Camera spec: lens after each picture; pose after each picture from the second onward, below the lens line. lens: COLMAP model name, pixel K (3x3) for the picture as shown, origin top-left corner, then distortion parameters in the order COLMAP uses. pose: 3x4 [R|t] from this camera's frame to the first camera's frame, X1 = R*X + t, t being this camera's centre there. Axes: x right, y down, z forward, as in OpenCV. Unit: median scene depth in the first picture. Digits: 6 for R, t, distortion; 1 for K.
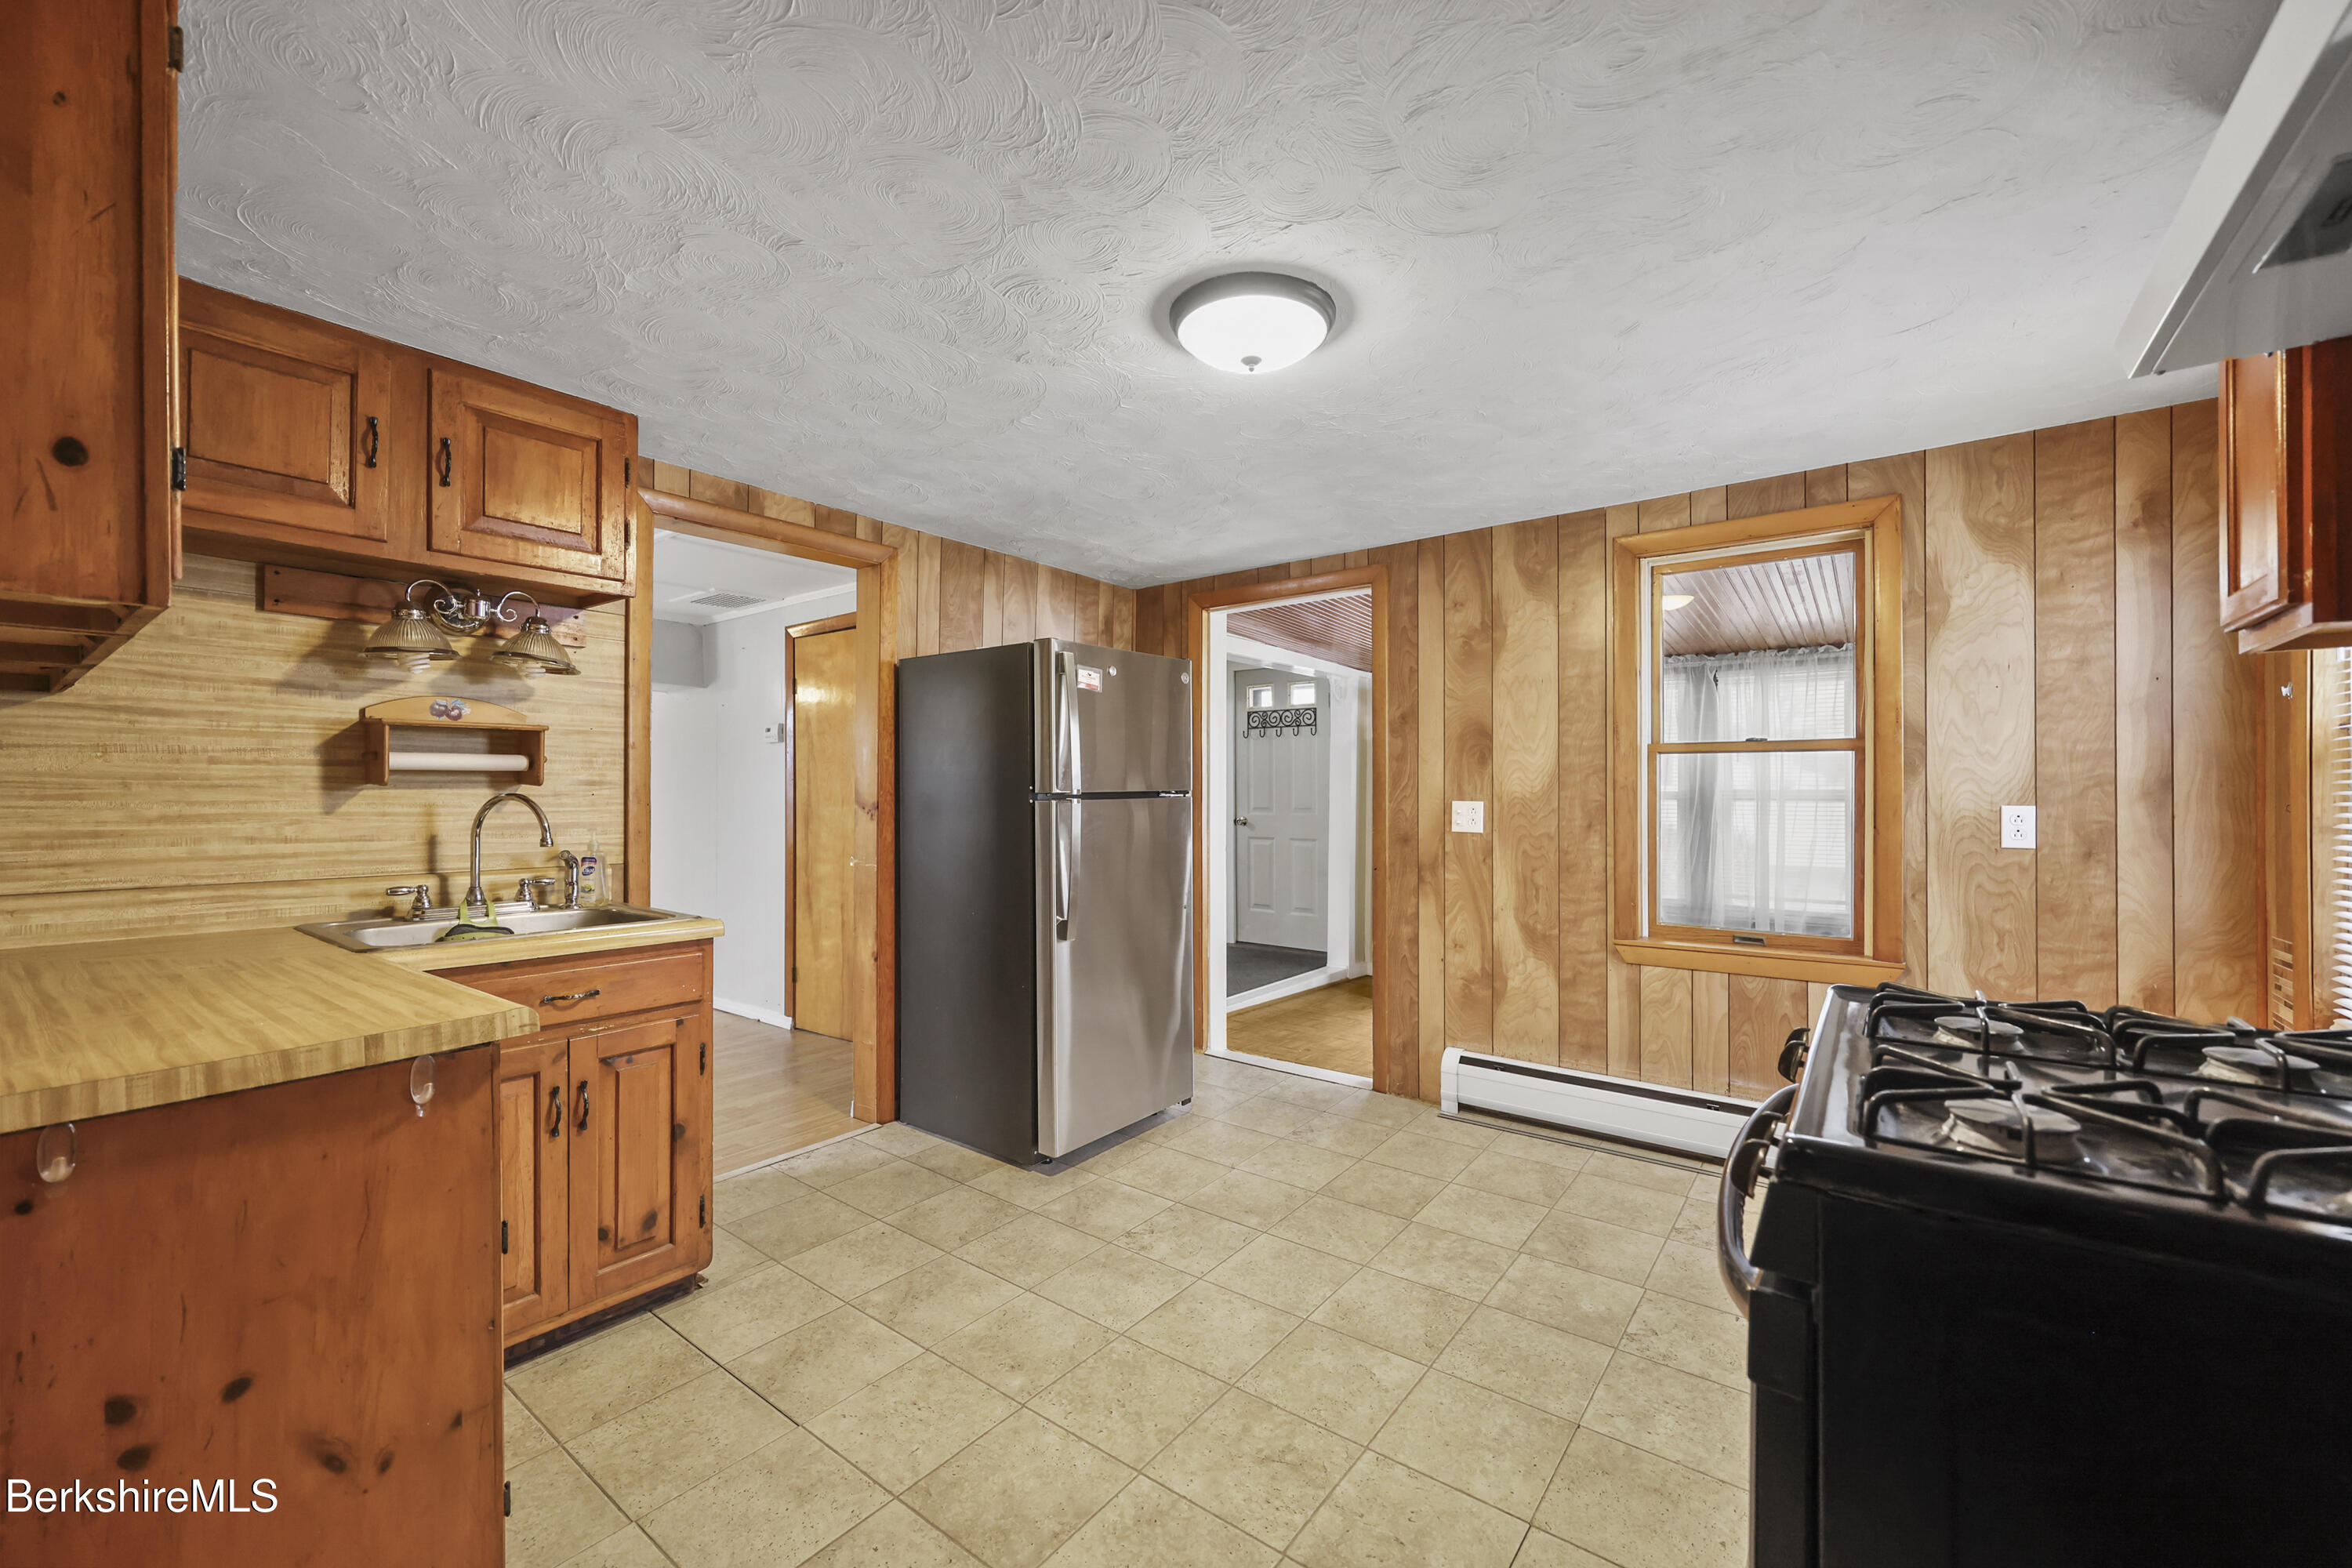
lens RADIAL K [[950.0, 0, 1191.2], [0, 950.0, 788.3], [0, 0, 1]] dist [0.001081, -0.000280]
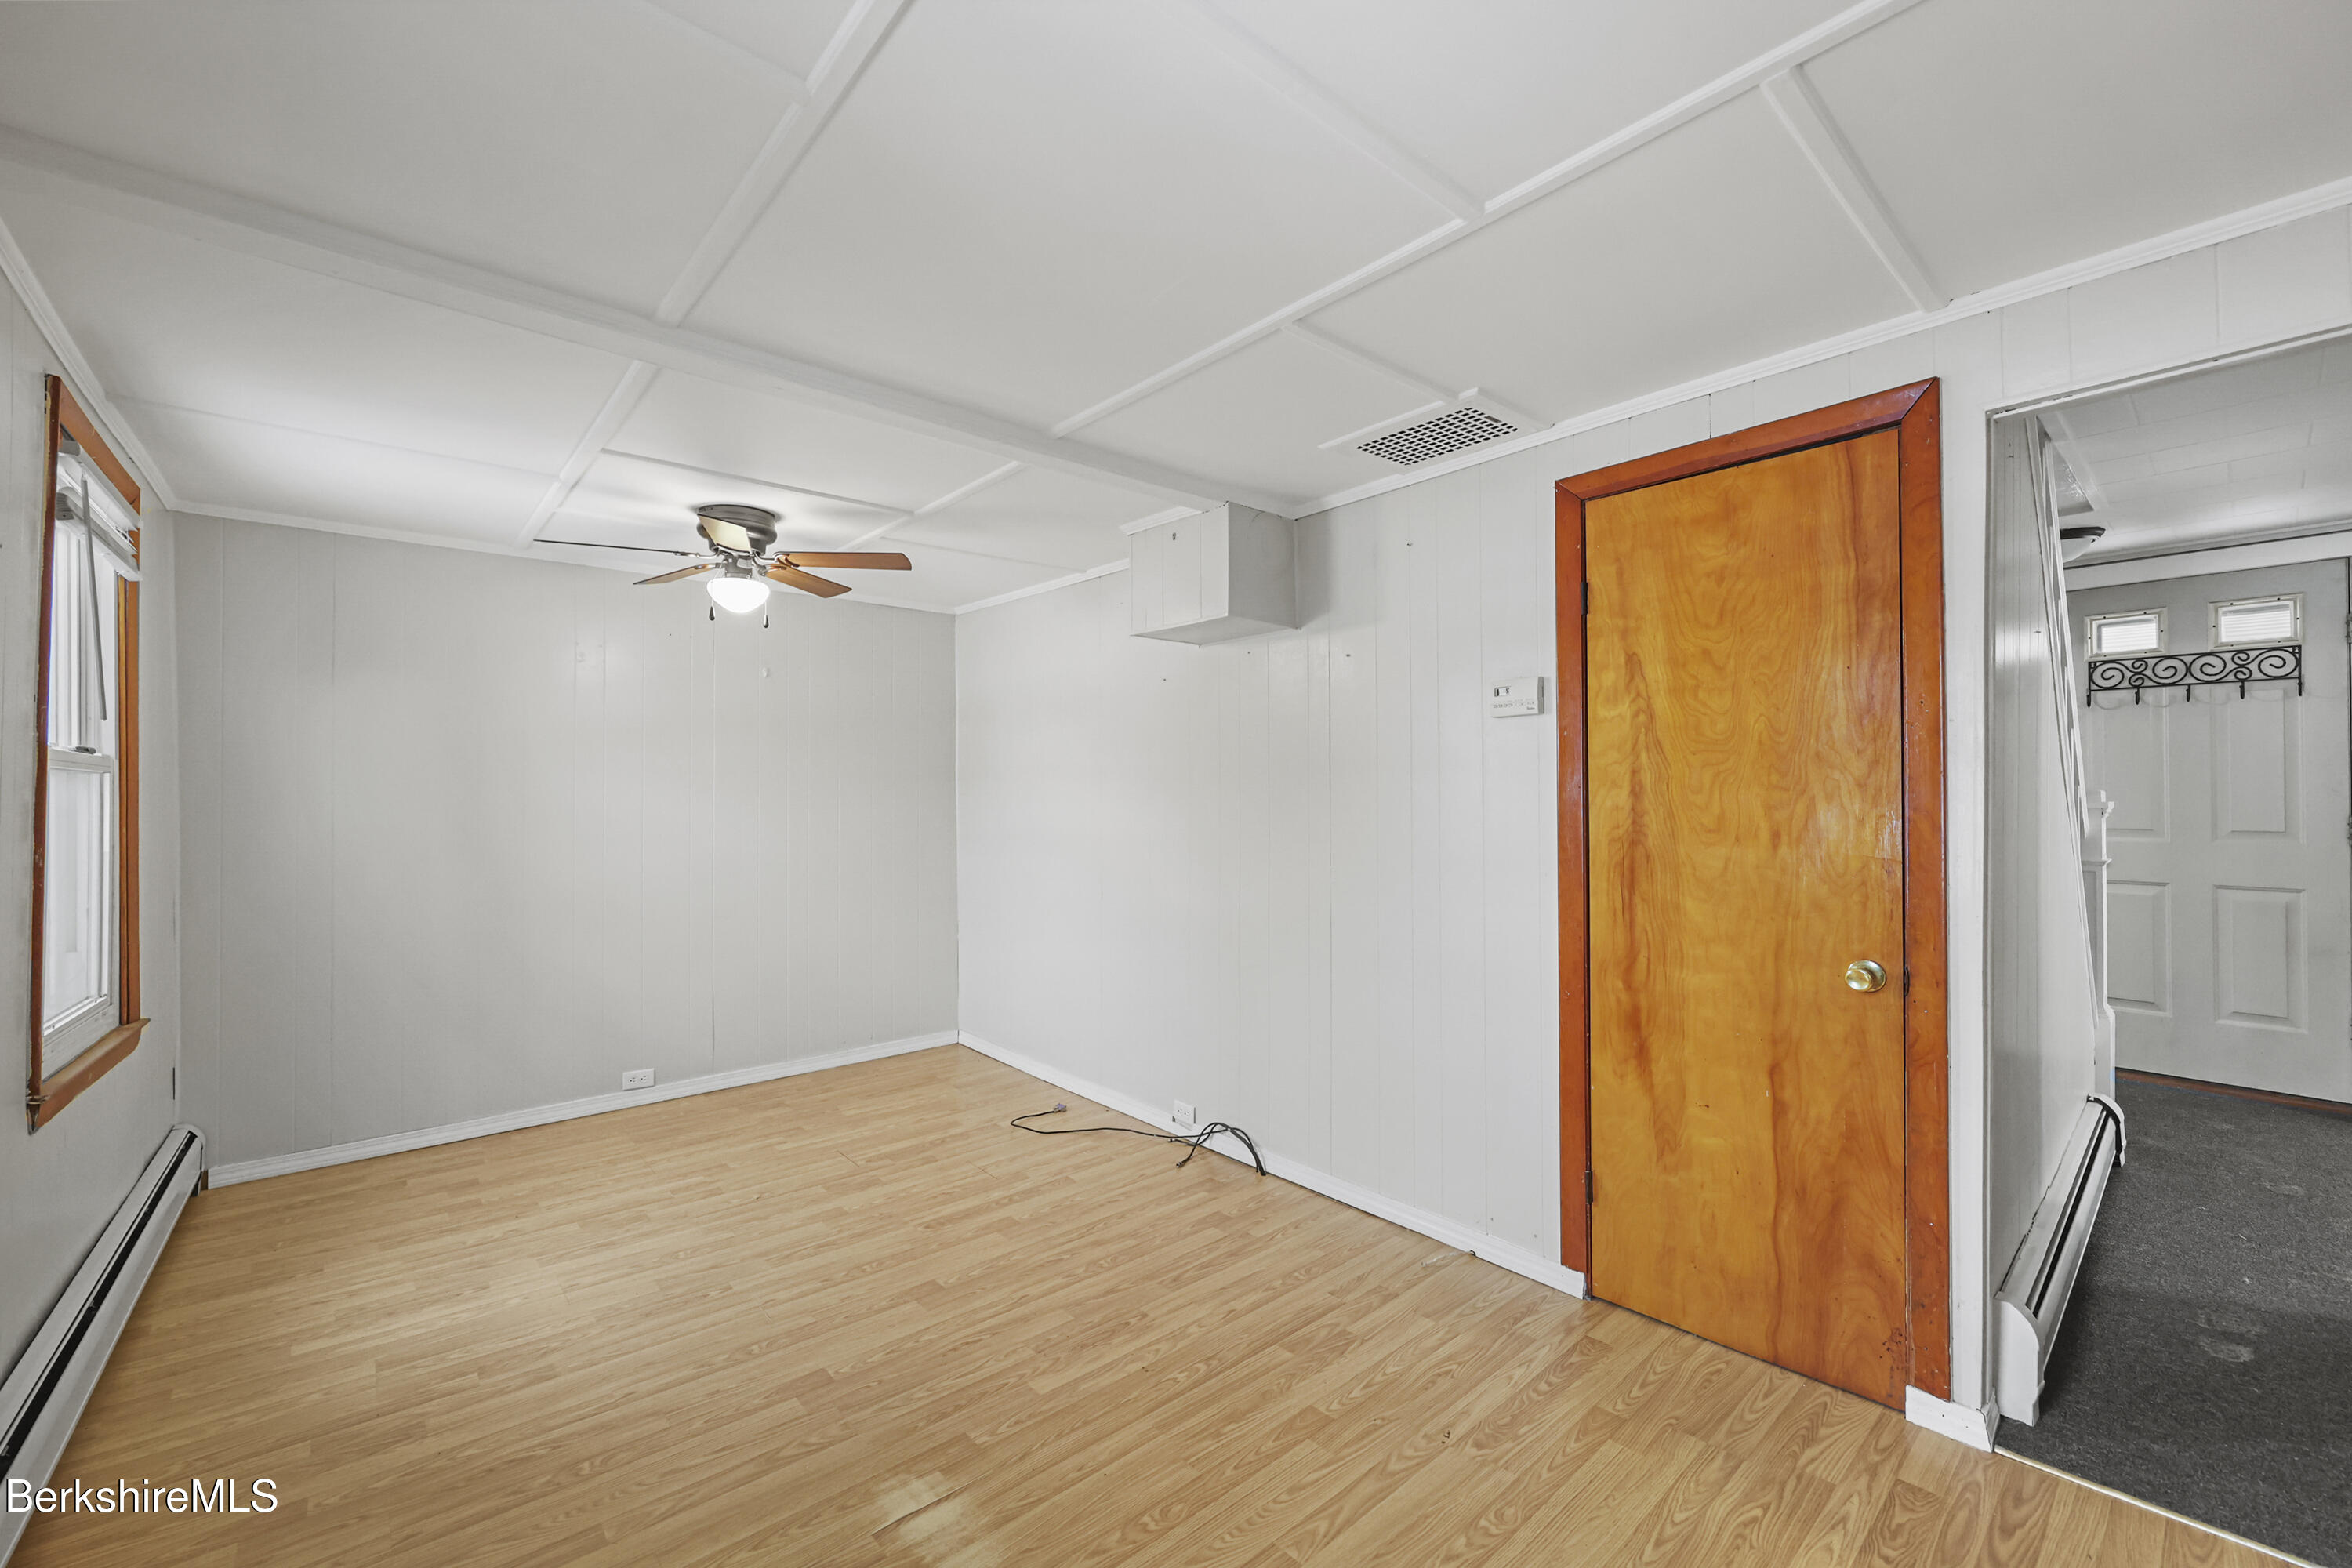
lens RADIAL K [[950.0, 0, 1178.9], [0, 950.0, 788.7], [0, 0, 1]] dist [0.001081, -0.000280]
pose [[0.978513, -0.007362, -0.206056, -1.019411], [0.007131, 0.999973, -0.001864, -0.018549], [0.206064, 0.000354, 0.978538, 0.927916]]
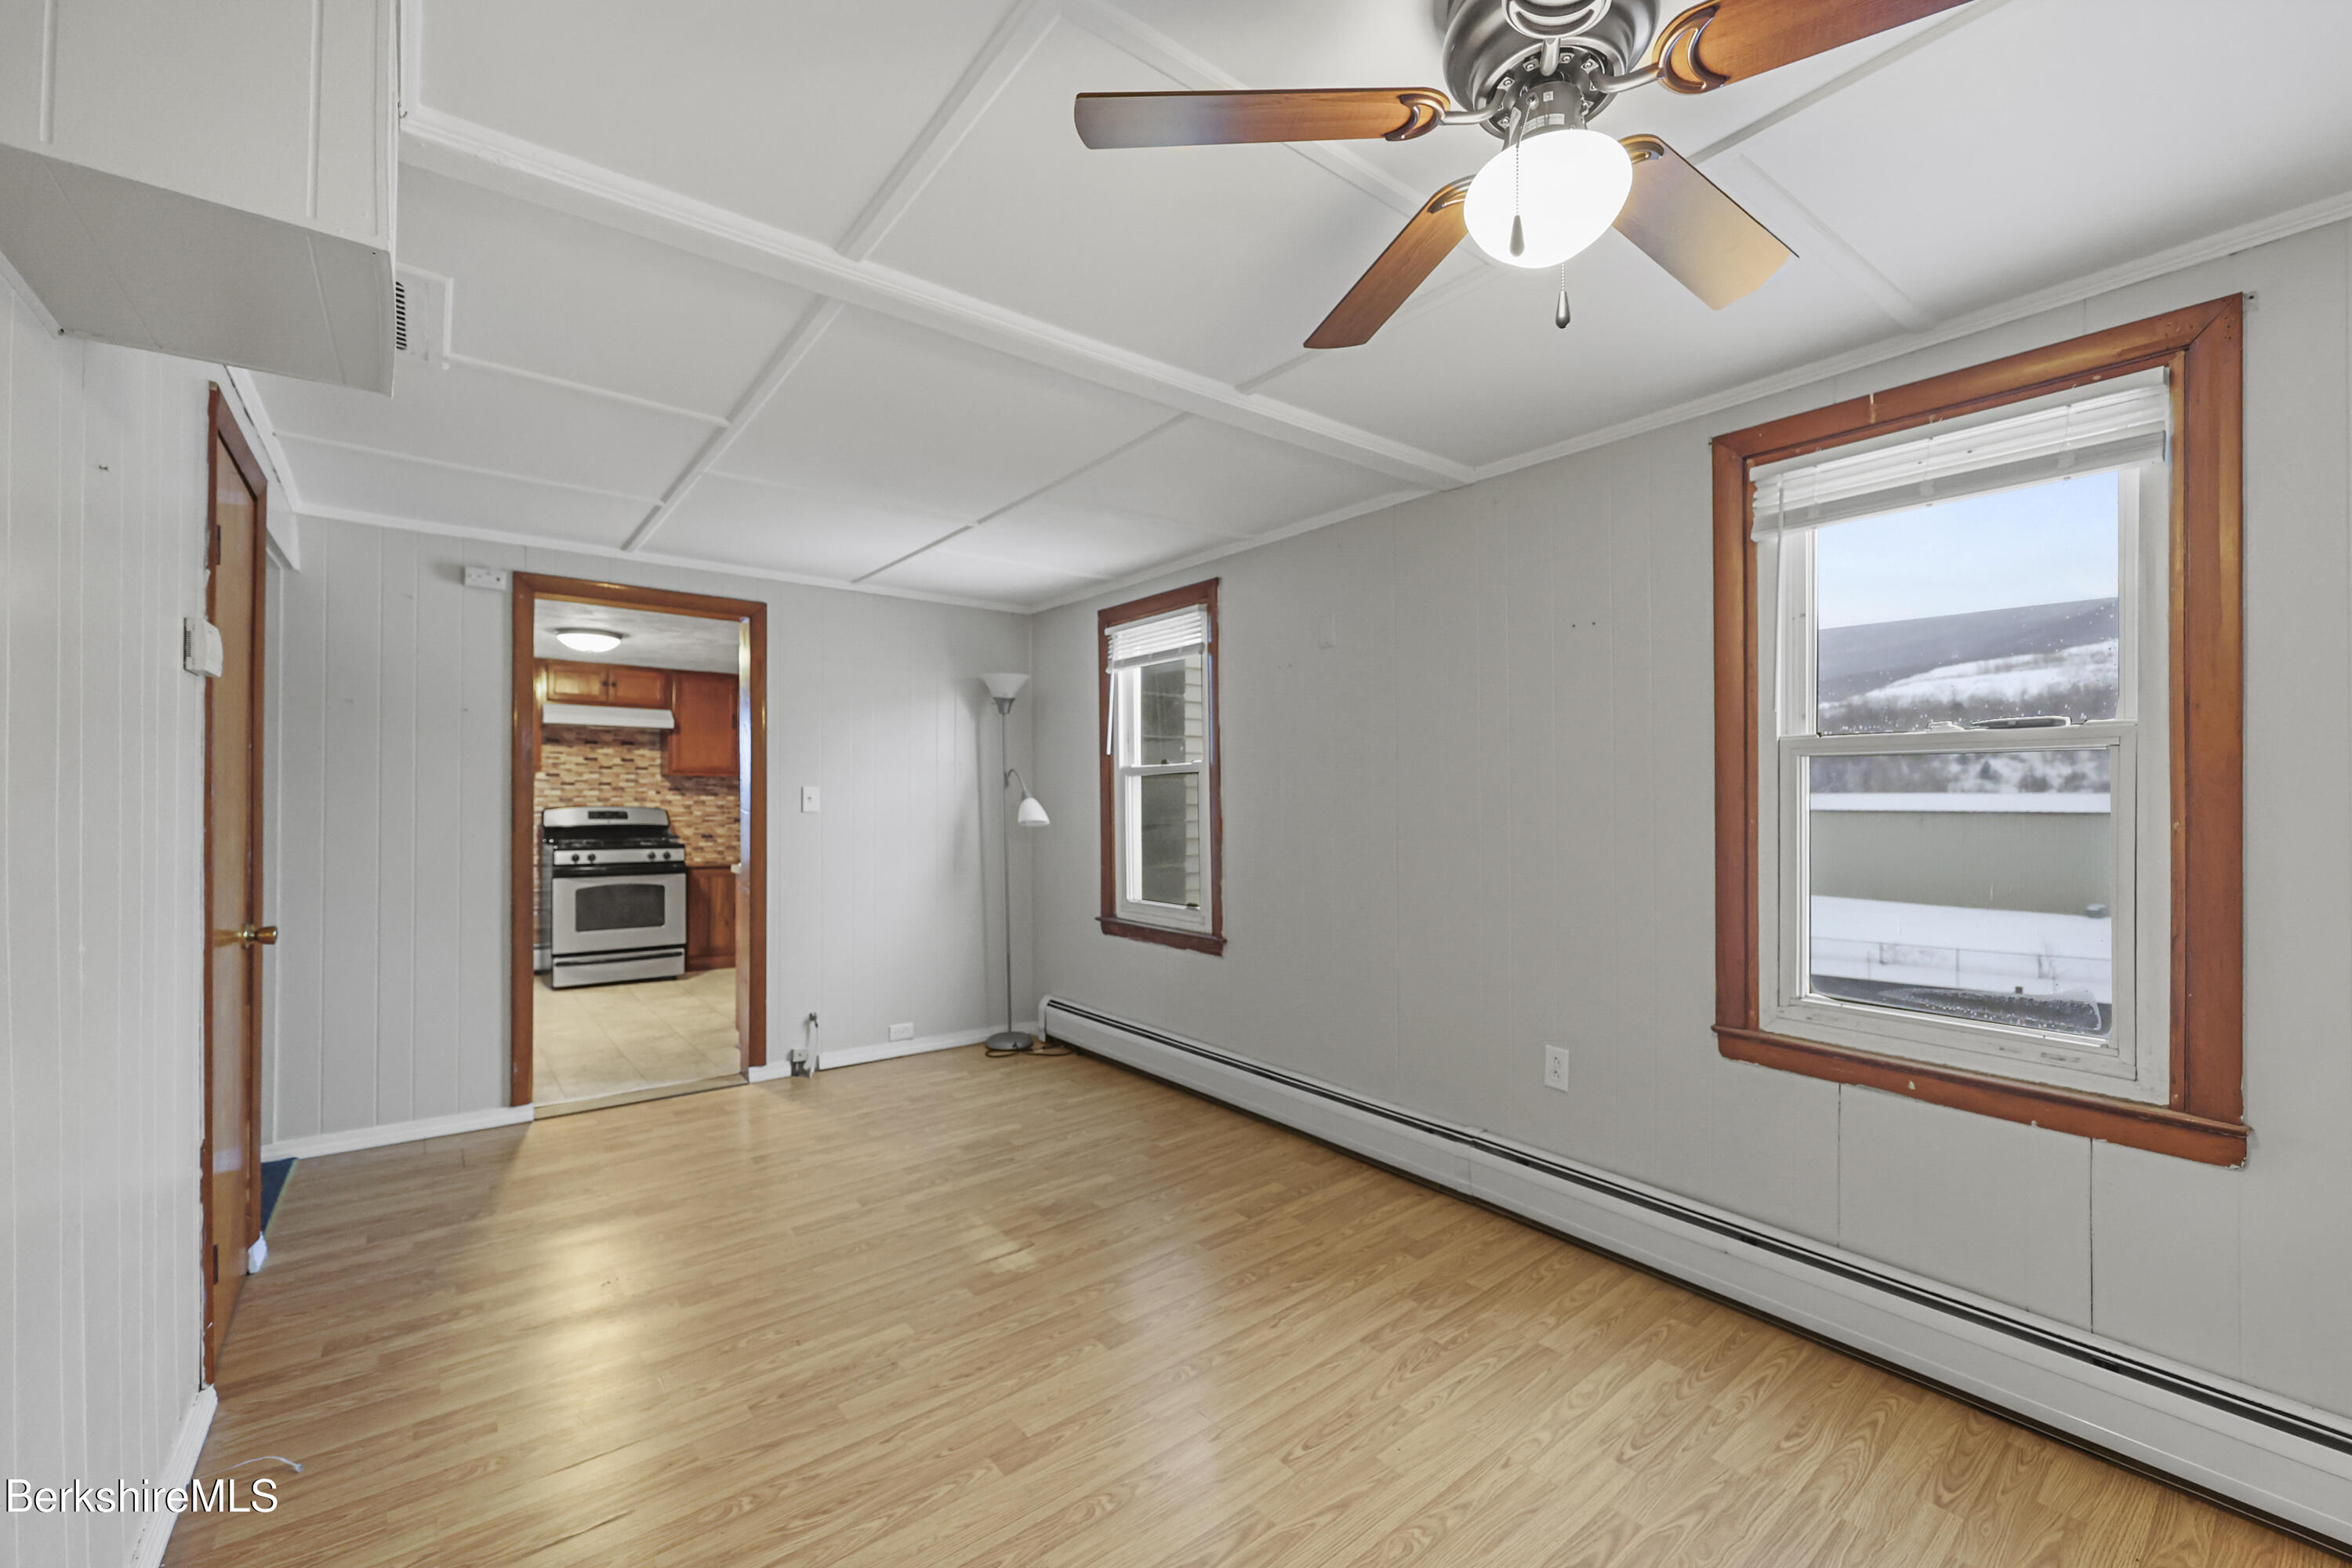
lens RADIAL K [[950.0, 0, 1182.7], [0, 950.0, 800.6], [0, 0, 1]] dist [0.001081, -0.000280]
pose [[-0.968017, -0.002254, 0.250876, -1.785266], [-0.003443, 0.999985, -0.004299, 0.002466], [-0.250863, -0.005025, -0.968010, 2.506634]]
